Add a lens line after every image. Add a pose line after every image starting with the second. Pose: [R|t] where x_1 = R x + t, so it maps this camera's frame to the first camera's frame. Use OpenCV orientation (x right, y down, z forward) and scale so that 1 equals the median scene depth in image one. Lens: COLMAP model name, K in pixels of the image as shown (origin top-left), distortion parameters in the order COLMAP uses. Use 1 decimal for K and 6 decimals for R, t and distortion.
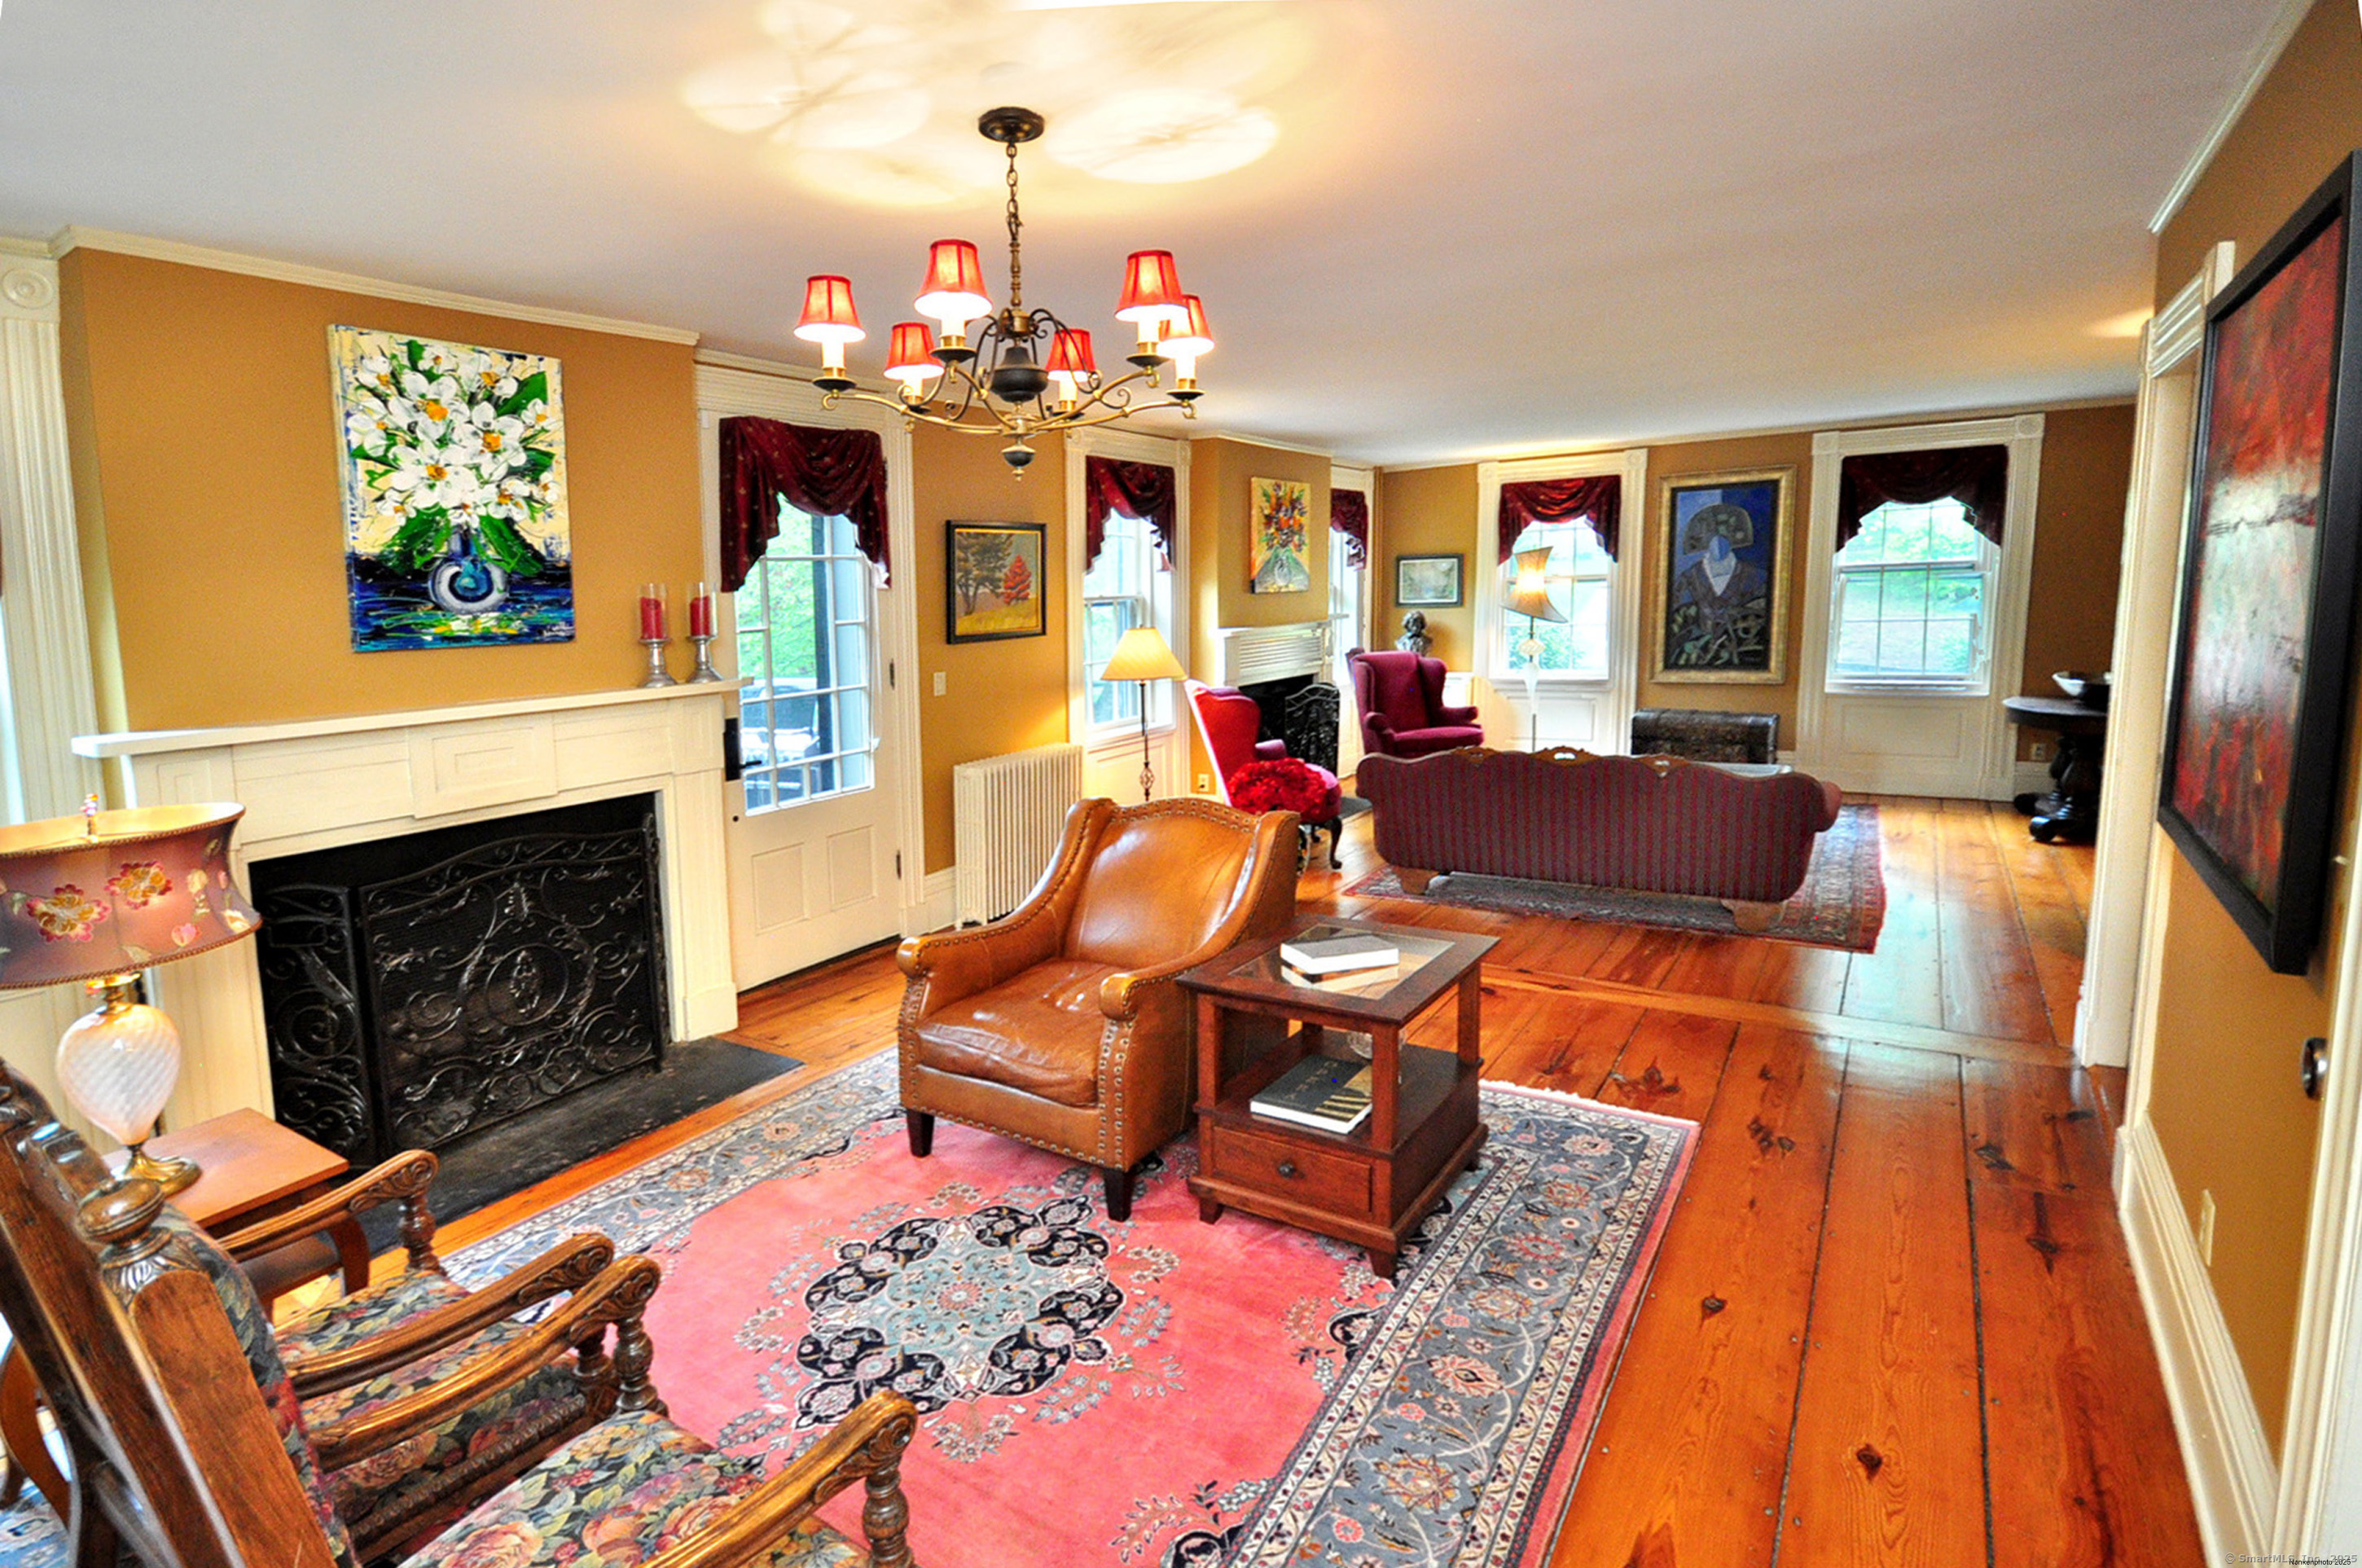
lens RADIAL K [[1071.1, 0, 1181.7], [0, 1071.1, 739.2], [0, 0, 1]] dist [-0.003058, 0.000001]
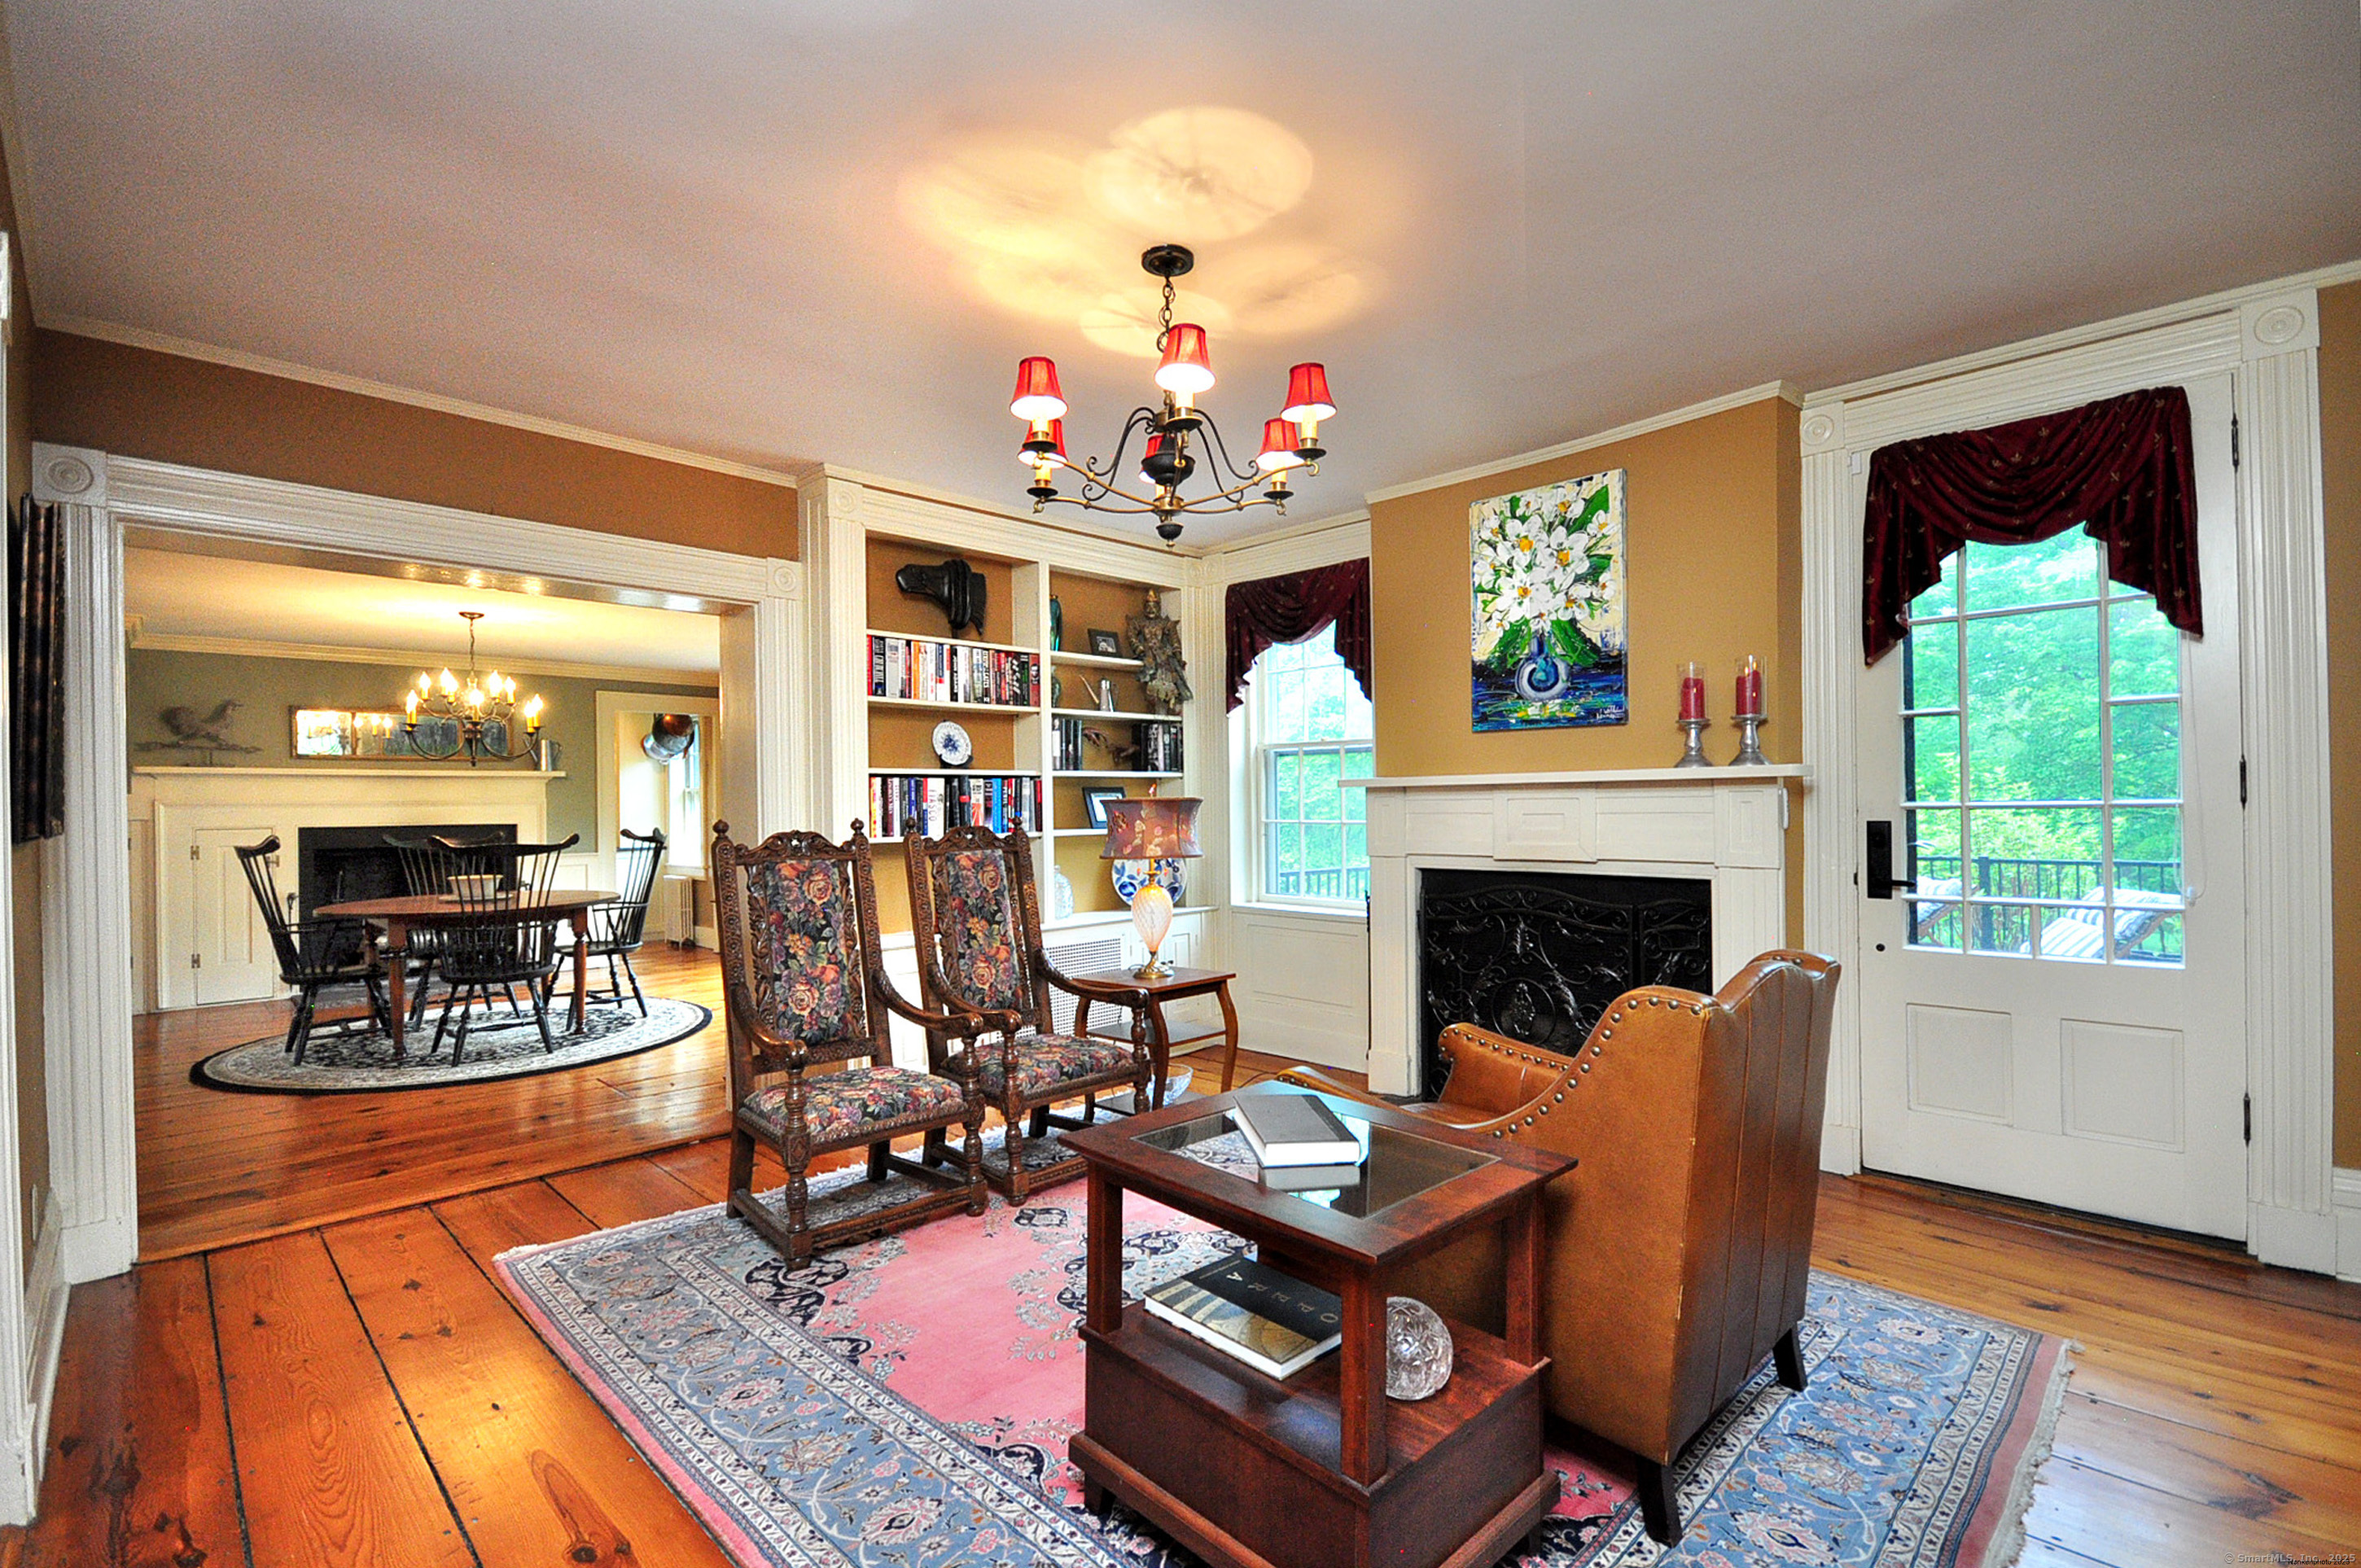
lens RADIAL K [[1070.6, 0, 1181.2], [0, 1070.6, 739.3], [0, 0, 1]] dist [-0.003058, 0.000001]
pose [[-0.207615, -0.004720, -0.978199, 0.609097], [-0.104002, 0.994427, 0.017275, -0.051417], [0.972666, 0.105321, -0.206949, 0.843119]]
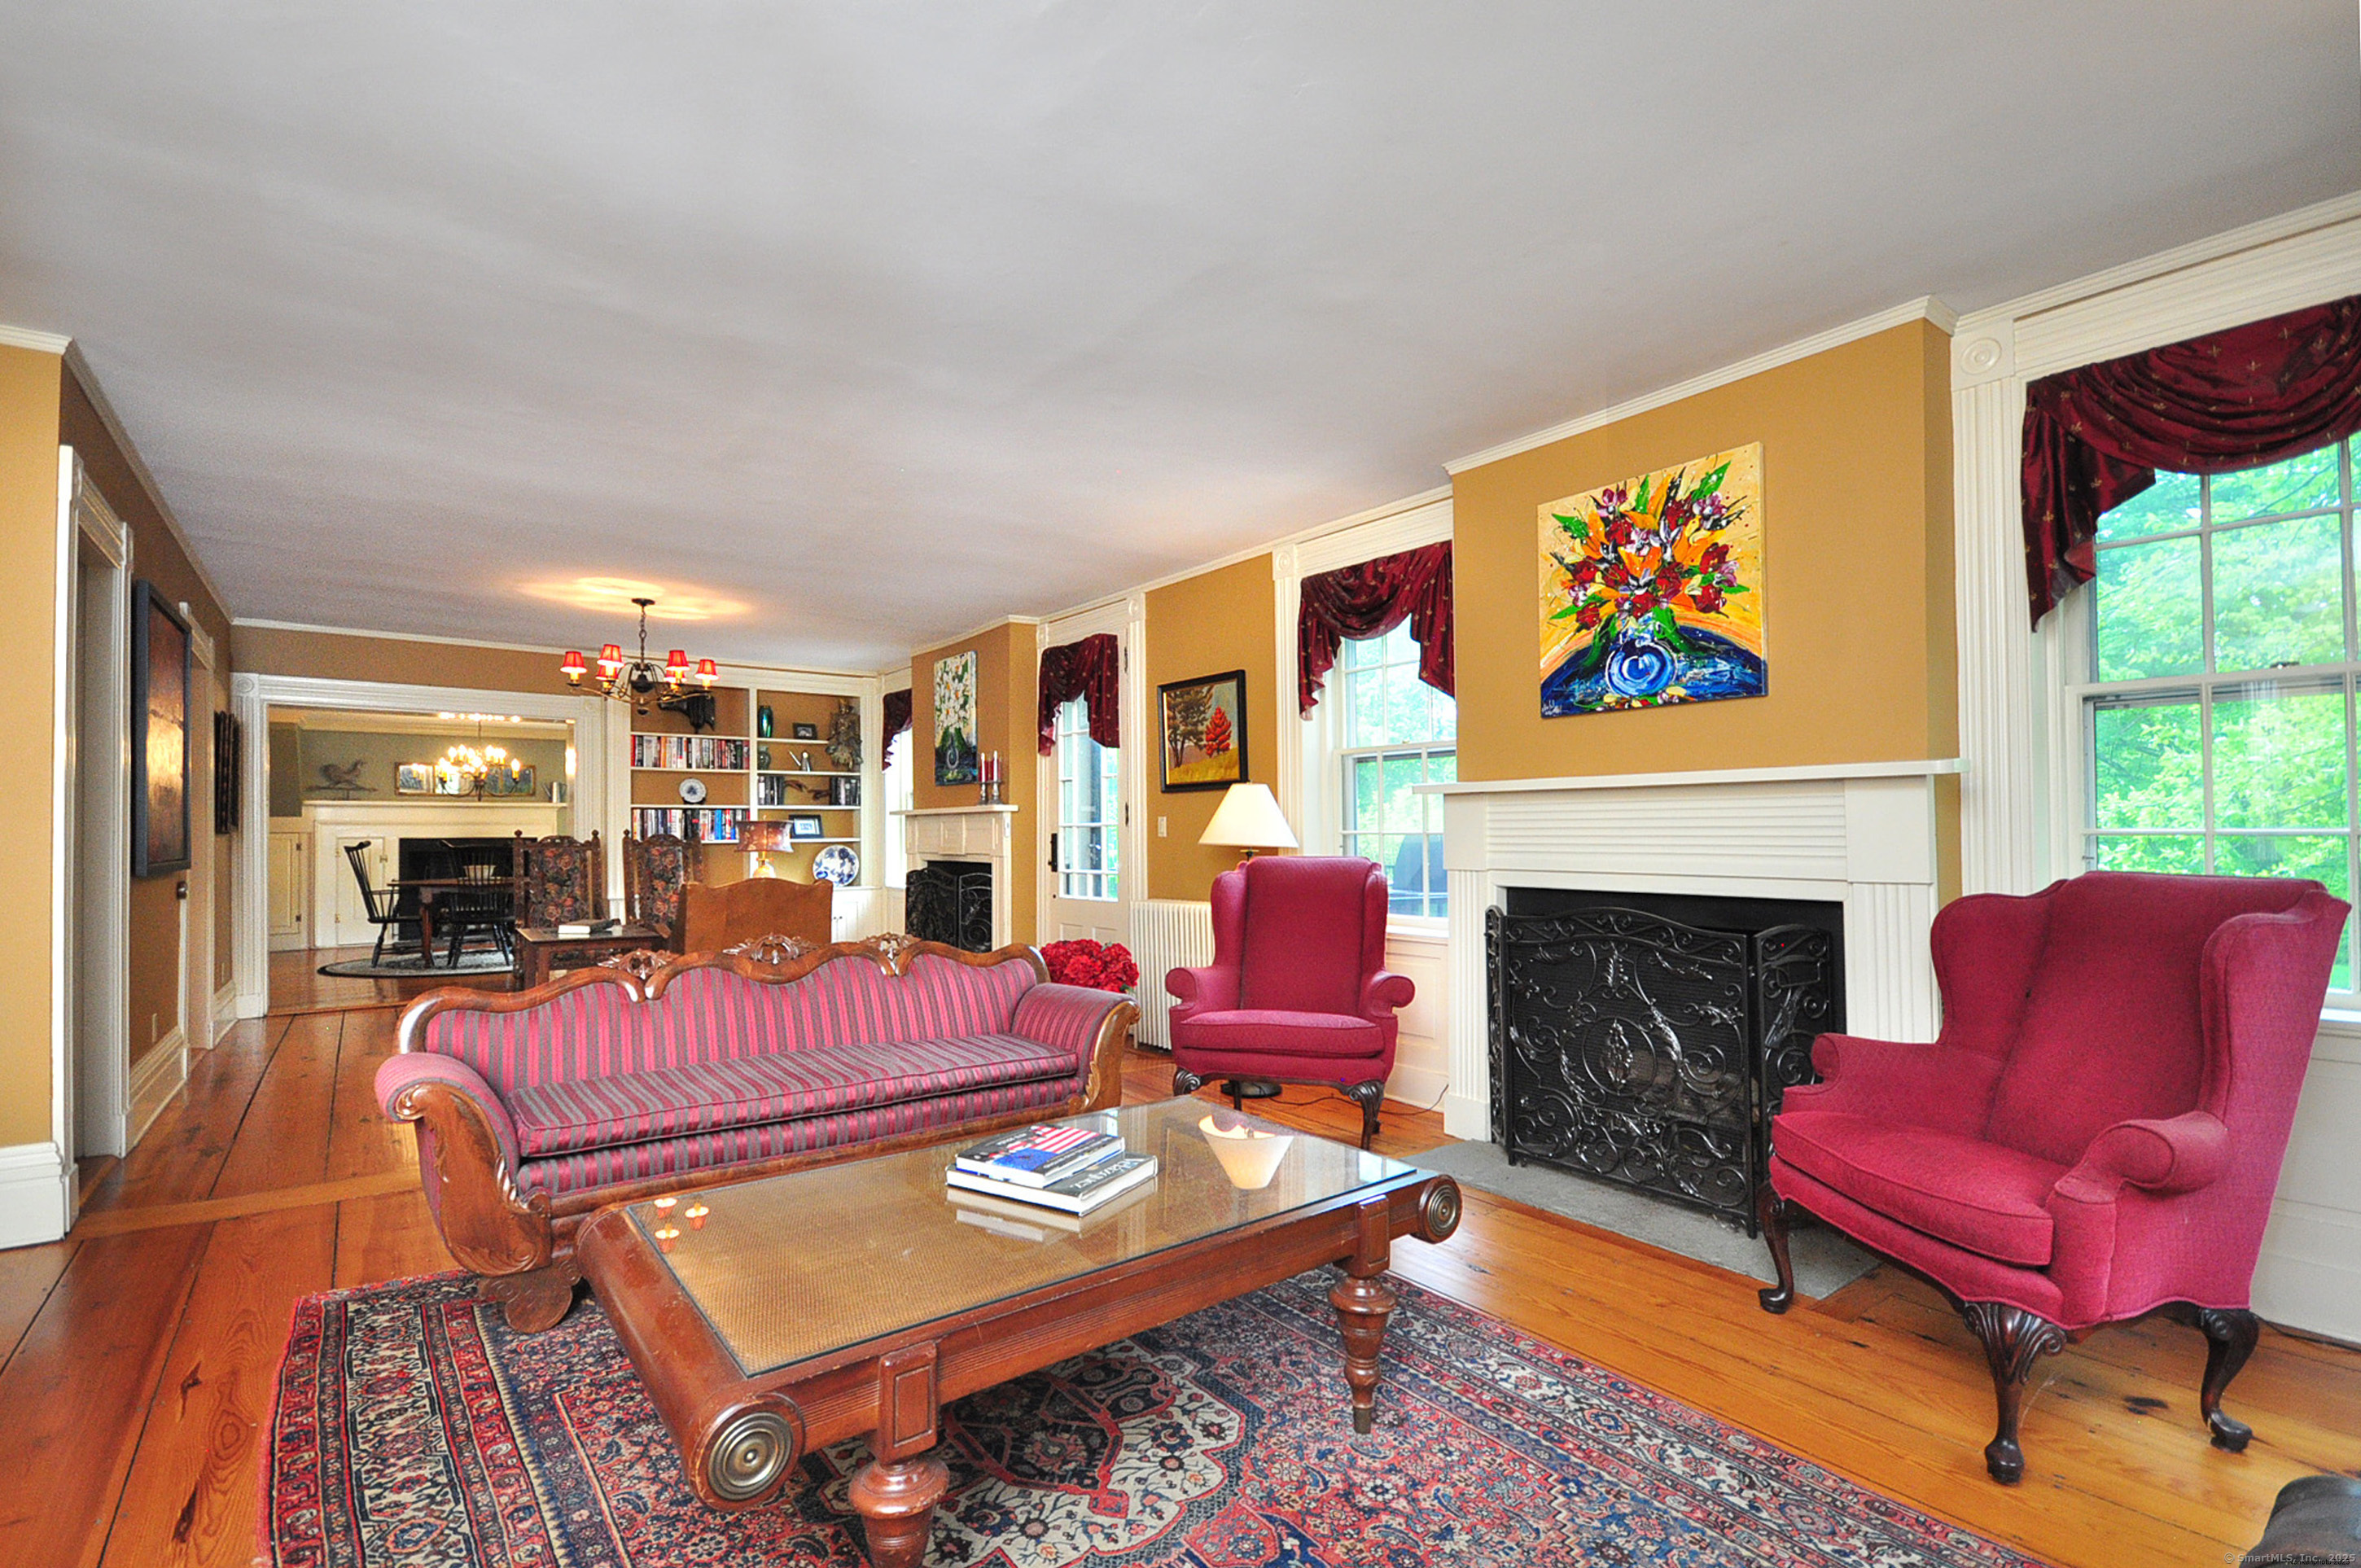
lens RADIAL K [[1070.6, 0, 1181.2], [0, 1070.6, 739.3], [0, 0, 1]] dist [-0.003058, 0.000001]
pose [[-0.322276, -0.026812, -0.946266, 1.345090], [-0.098399, 0.995133, 0.005315, -0.241032], [0.941518, 0.094824, -0.323345, 2.172495]]
